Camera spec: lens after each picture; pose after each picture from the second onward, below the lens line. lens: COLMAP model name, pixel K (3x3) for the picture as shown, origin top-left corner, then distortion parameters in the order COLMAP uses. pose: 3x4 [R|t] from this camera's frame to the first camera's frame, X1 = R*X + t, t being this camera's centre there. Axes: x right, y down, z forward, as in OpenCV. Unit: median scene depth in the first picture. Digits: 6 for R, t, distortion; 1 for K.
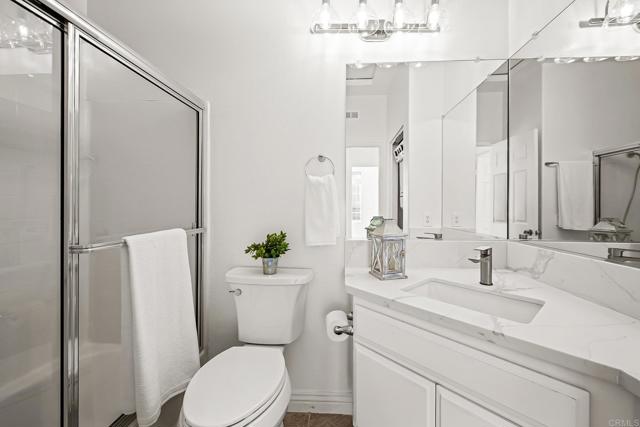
lens RADIAL K [[261.8, 0, 325.8], [0, 261.8, 208.1], [0, 0, 1]] dist [0.000304, 0.001183]
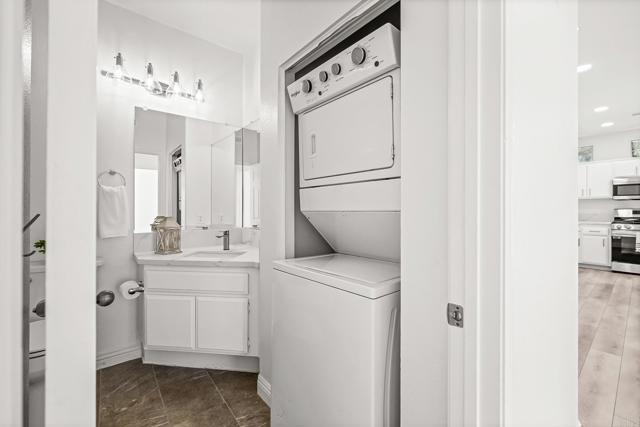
lens RADIAL K [[273.6, 0, 326.4], [0, 273.6, 207.9], [0, 0, 1]] dist [-0.002732, 0.000035]
pose [[0.721771, 0.002671, 0.692127, -0.195879], [0.001958, 0.999981, -0.005900, -0.001425], [-0.692129, 0.005614, 0.721752, -0.763912]]
